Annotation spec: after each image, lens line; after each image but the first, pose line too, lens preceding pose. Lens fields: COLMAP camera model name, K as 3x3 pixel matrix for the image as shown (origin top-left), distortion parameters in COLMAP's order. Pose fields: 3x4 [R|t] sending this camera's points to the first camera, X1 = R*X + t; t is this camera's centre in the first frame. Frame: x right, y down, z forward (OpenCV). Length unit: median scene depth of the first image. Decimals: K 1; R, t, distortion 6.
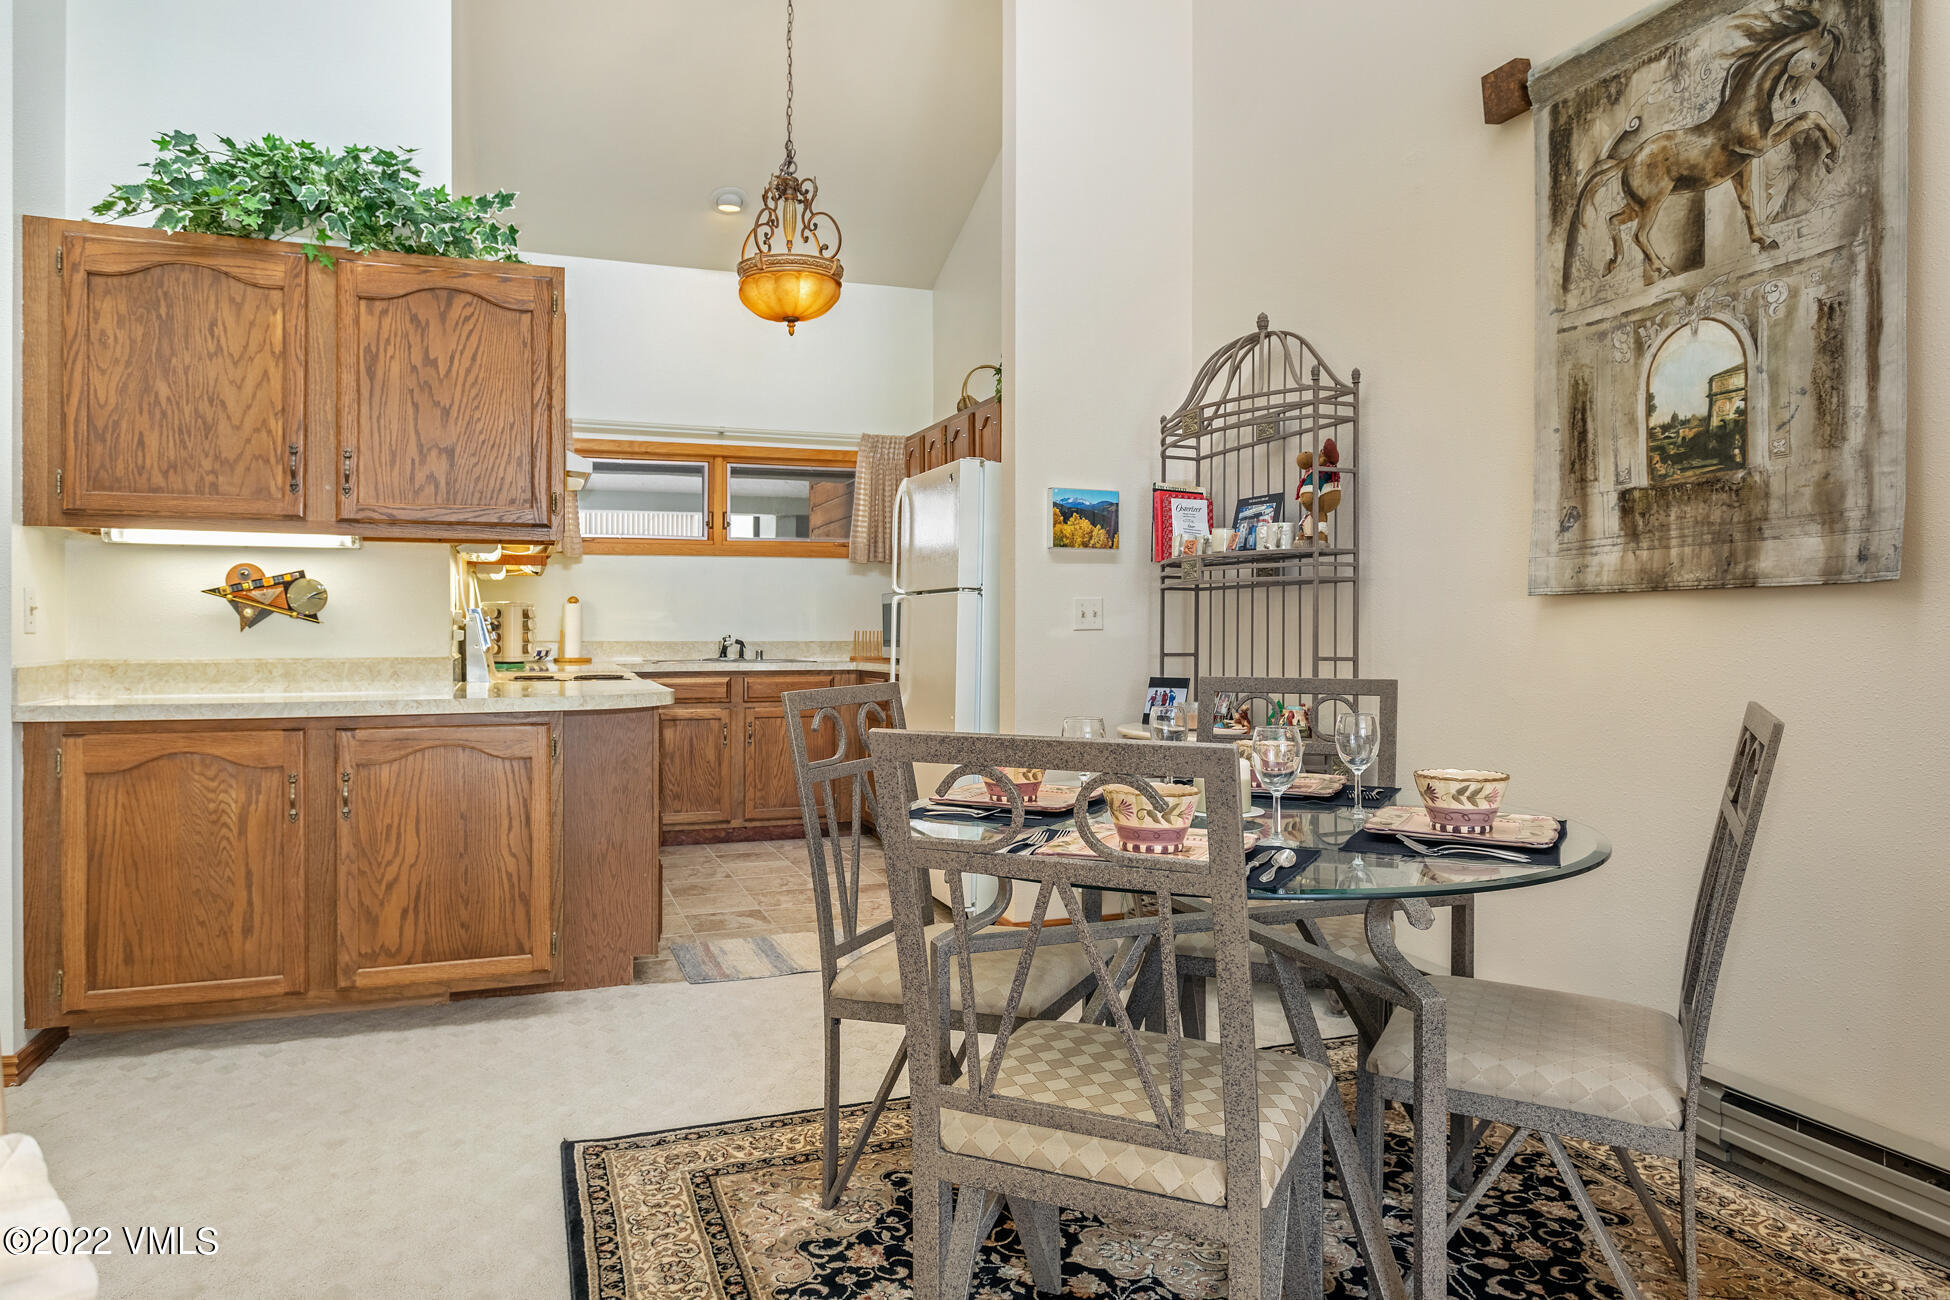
lens RADIAL K [[1226.2, 0, 947.1], [0, 1226.2, 629.2], [0, 0, 1]] dist [-0.003396, 0.001001]
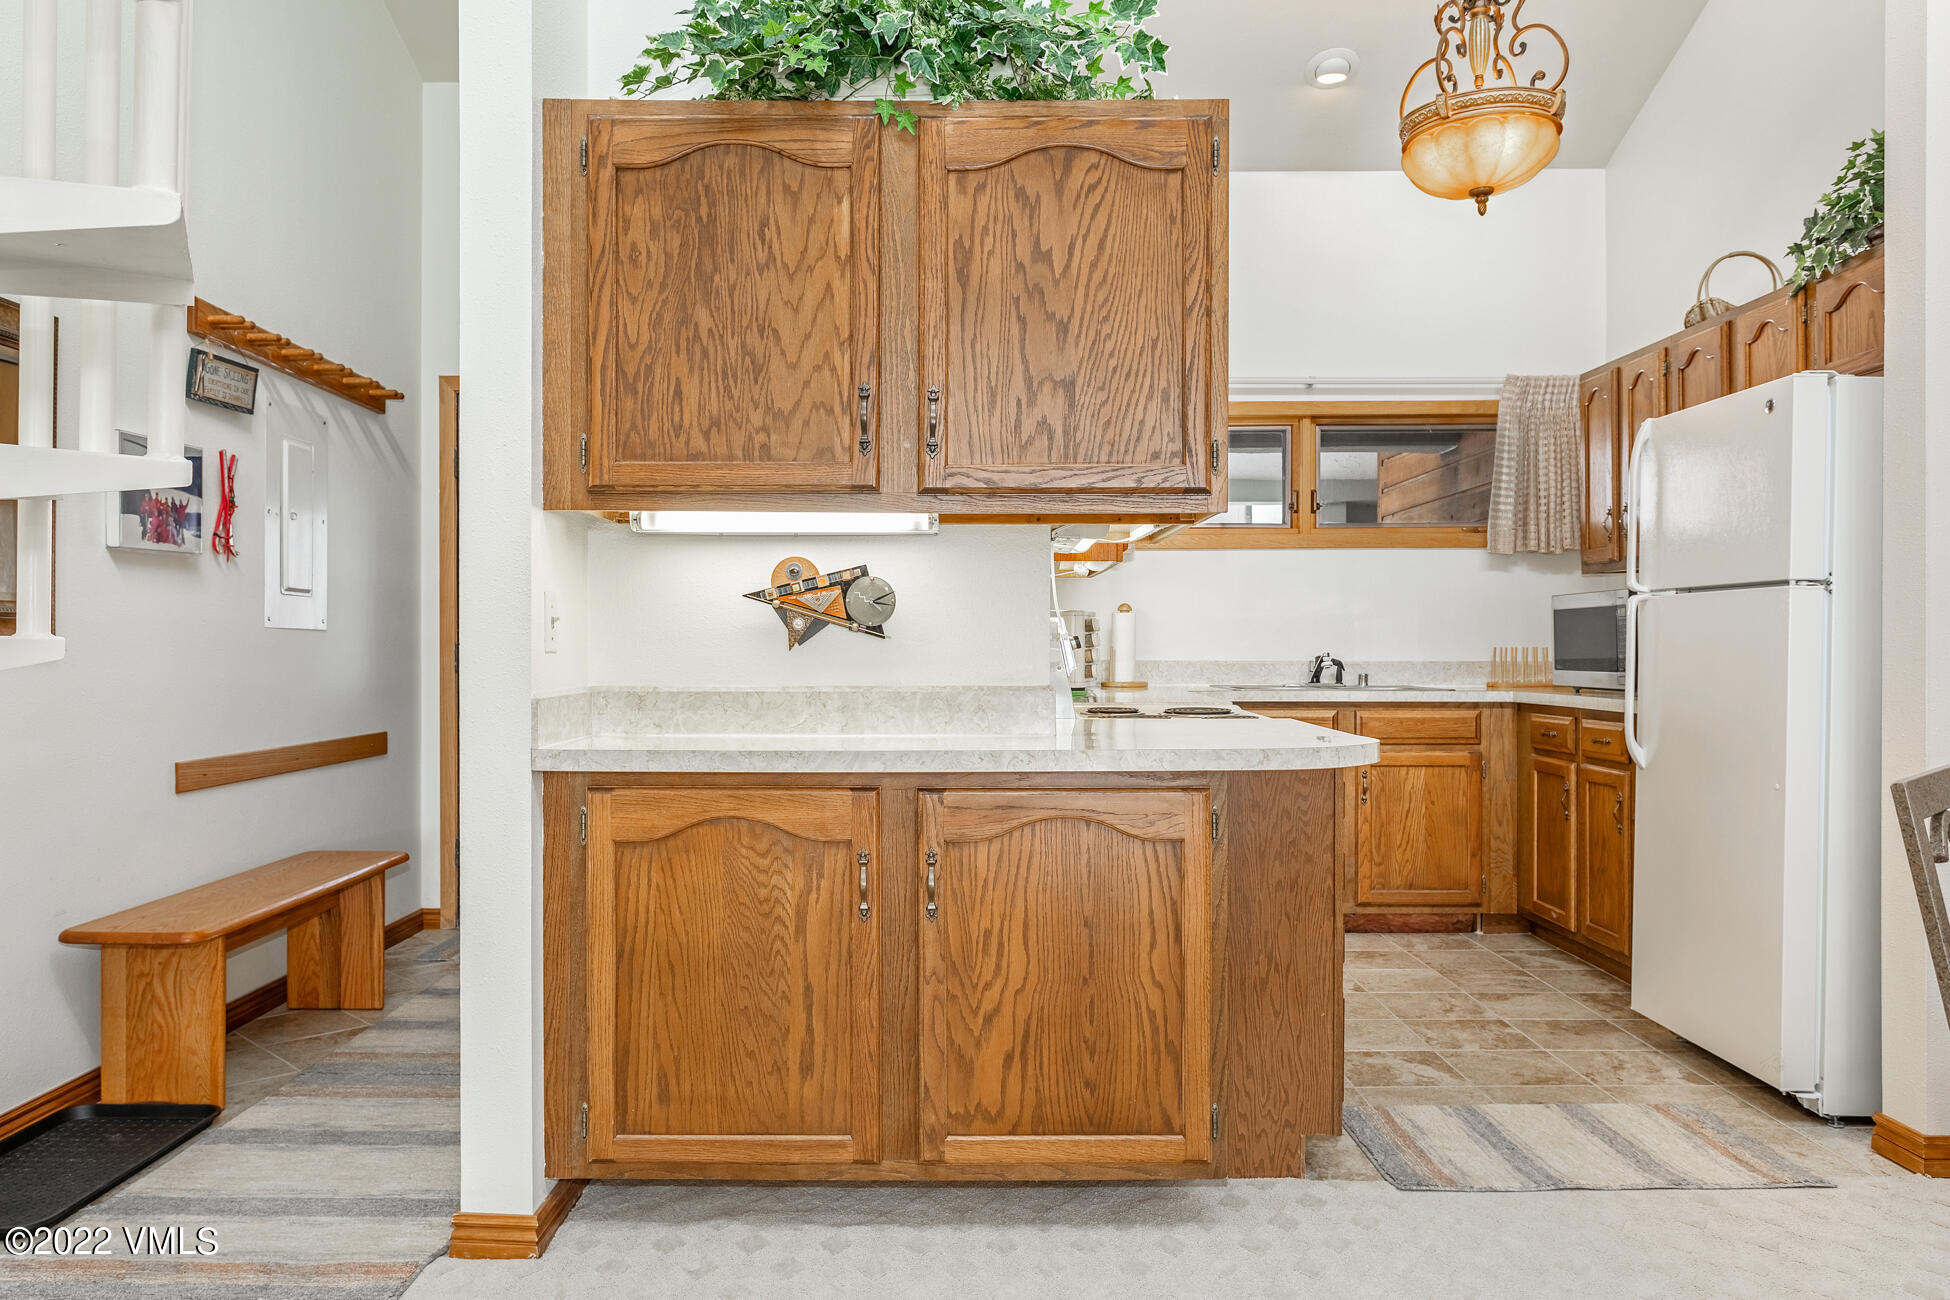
lens RADIAL K [[1373.6, 0, 955.8], [0, 1373.6, 641.9], [0, 0, 1]] dist [-0.003849, 0.011928]
pose [[0.940107, -0.001397, -0.340878, -0.205727], [0.000754, 0.999998, -0.002019, -0.001096], [0.340880, 0.001641, 0.940106, 0.263141]]
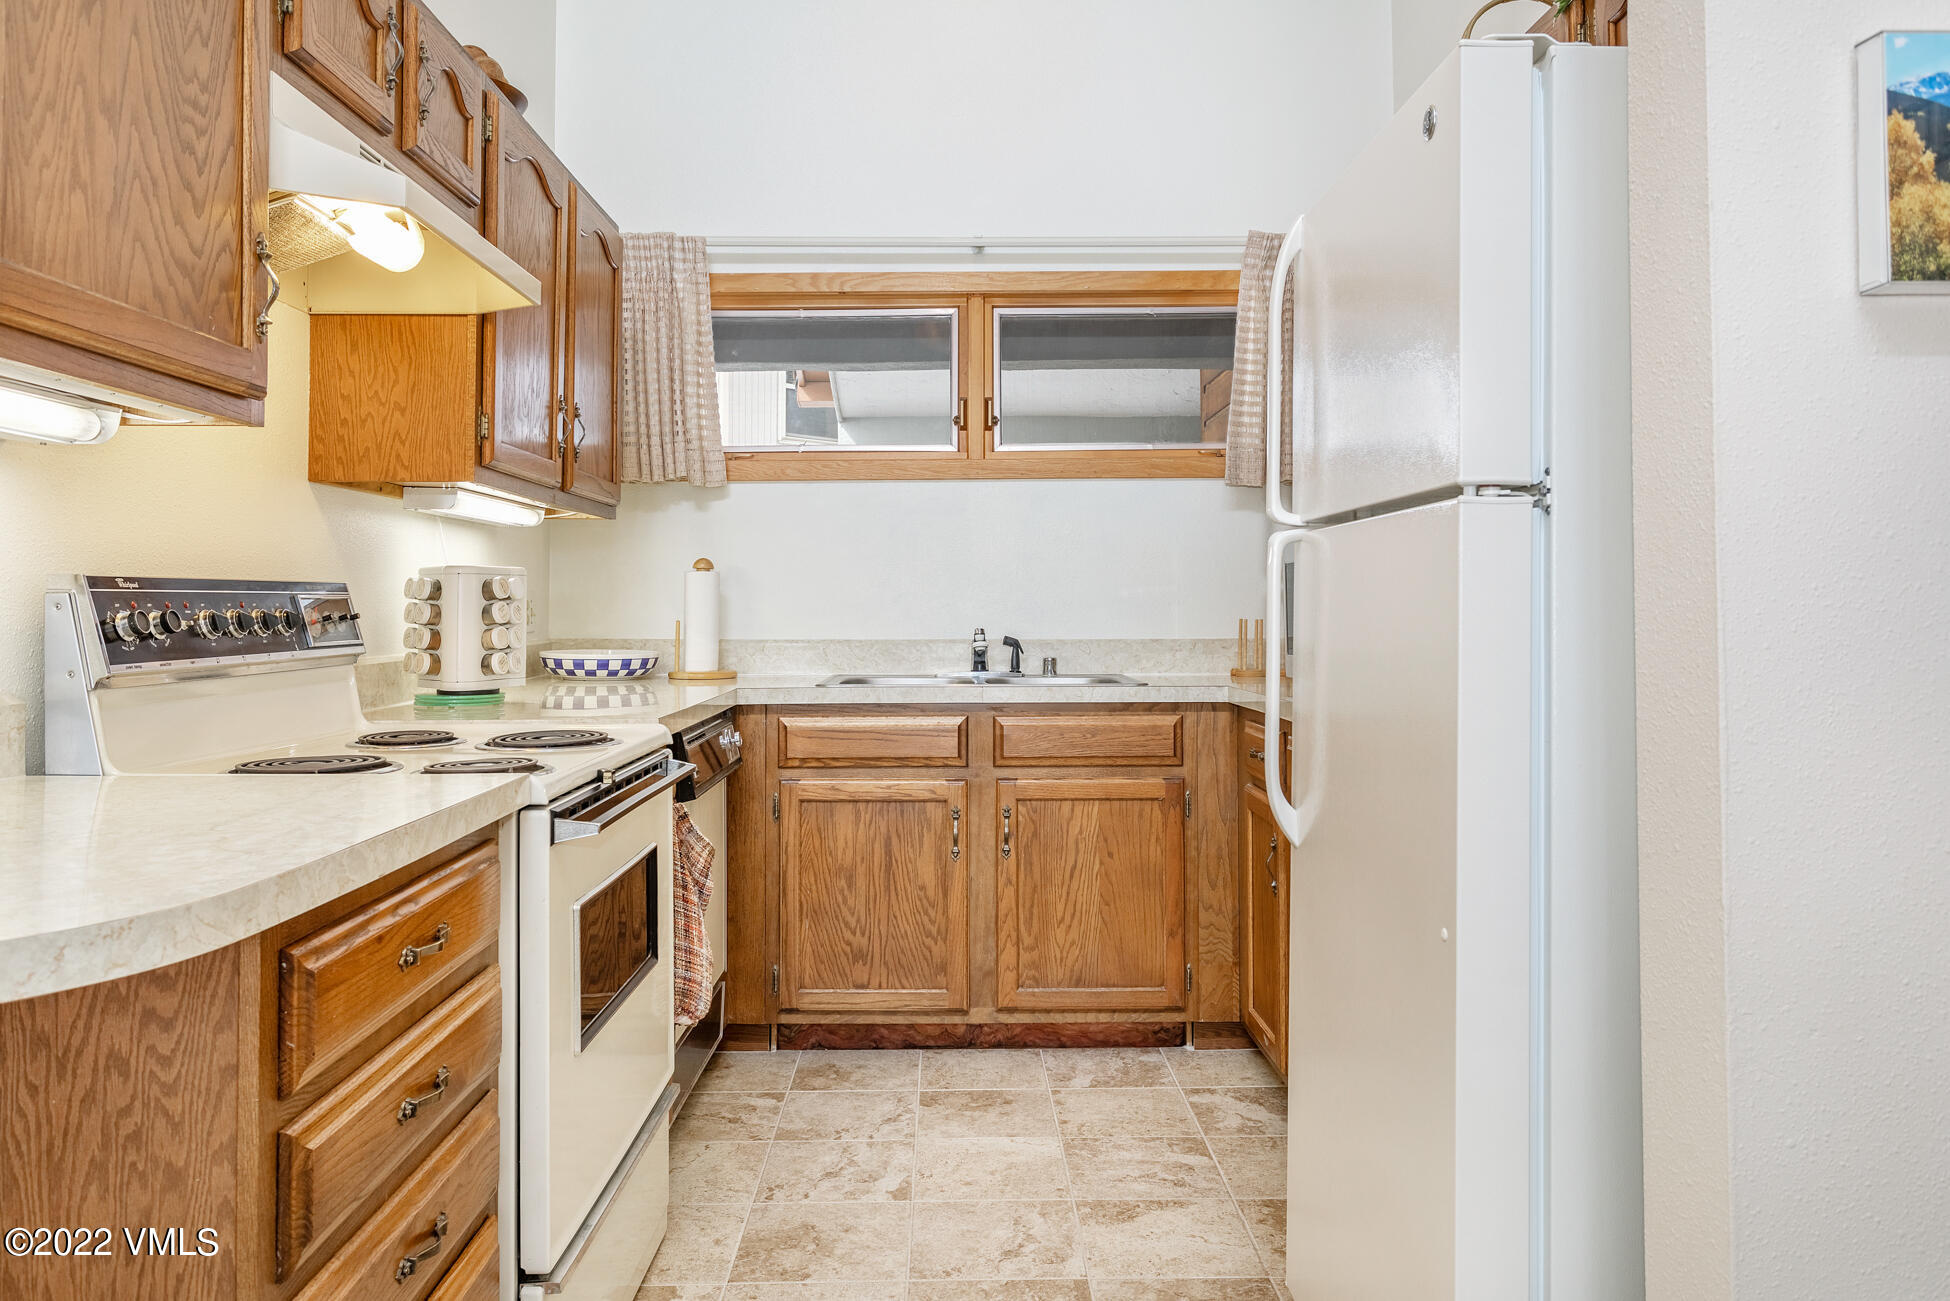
lens RADIAL K [[1373.6, 0, 958.1], [0, 1373.6, 565.7], [0, 0, 1]] dist [-0.003849, 0.011928]
pose [[0.944508, -0.014822, -0.328155, 0.004153], [0.004364, 0.999460, -0.032582, -0.005944], [0.328461, 0.029342, 0.944062, 0.885036]]
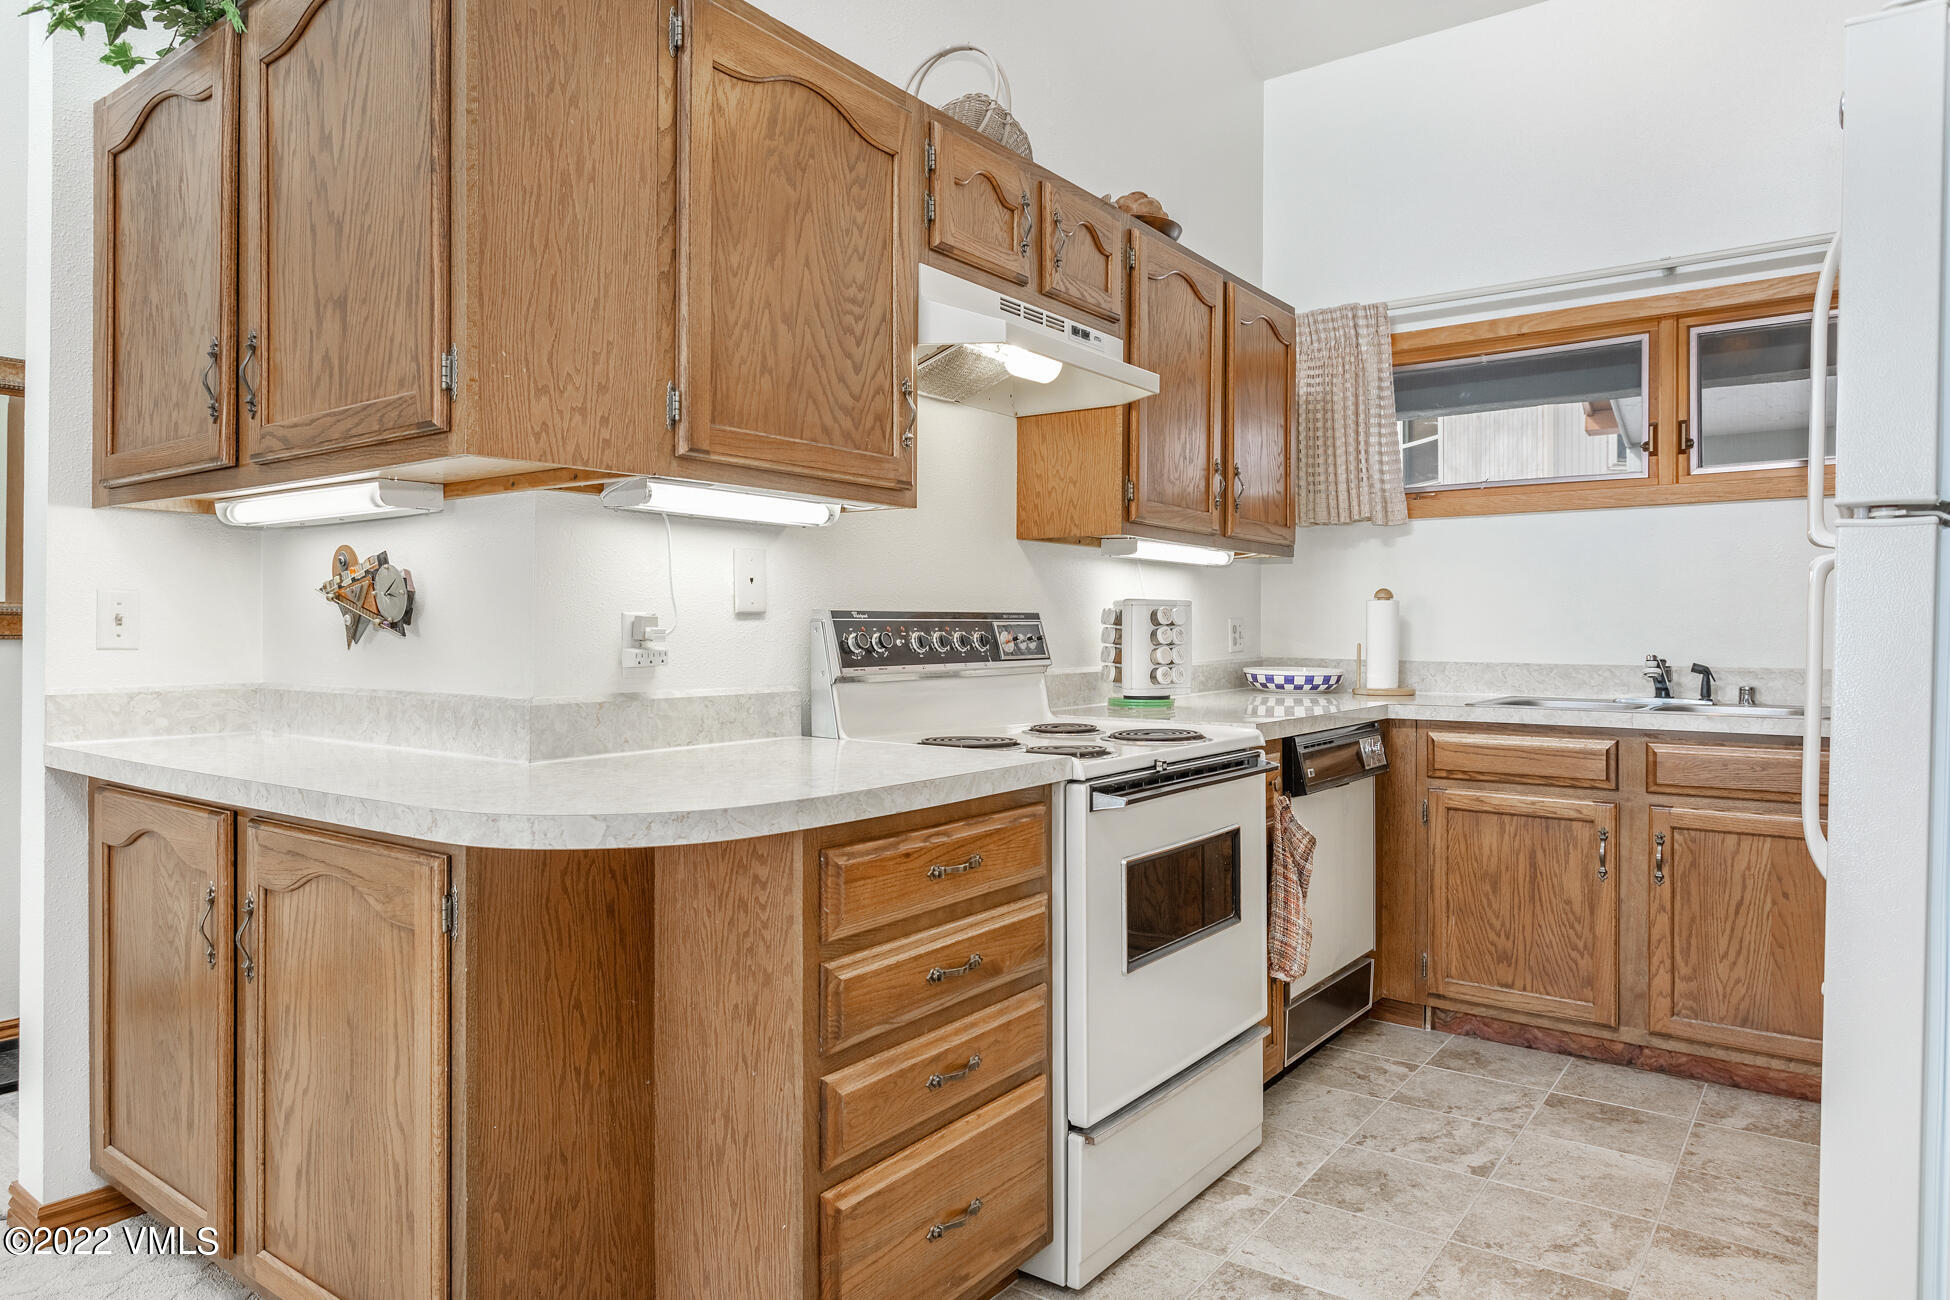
lens RADIAL K [[1213.4, 0, 975.1], [0, 1213.4, 622.0], [0, 0, 1]] dist [-0.005586, 0.003537]
pose [[0.558751, -0.006024, -0.829313, 0.163968], [-0.002742, 0.999955, -0.009110, -0.007497], [0.829331, 0.007364, 0.558710, 0.939798]]
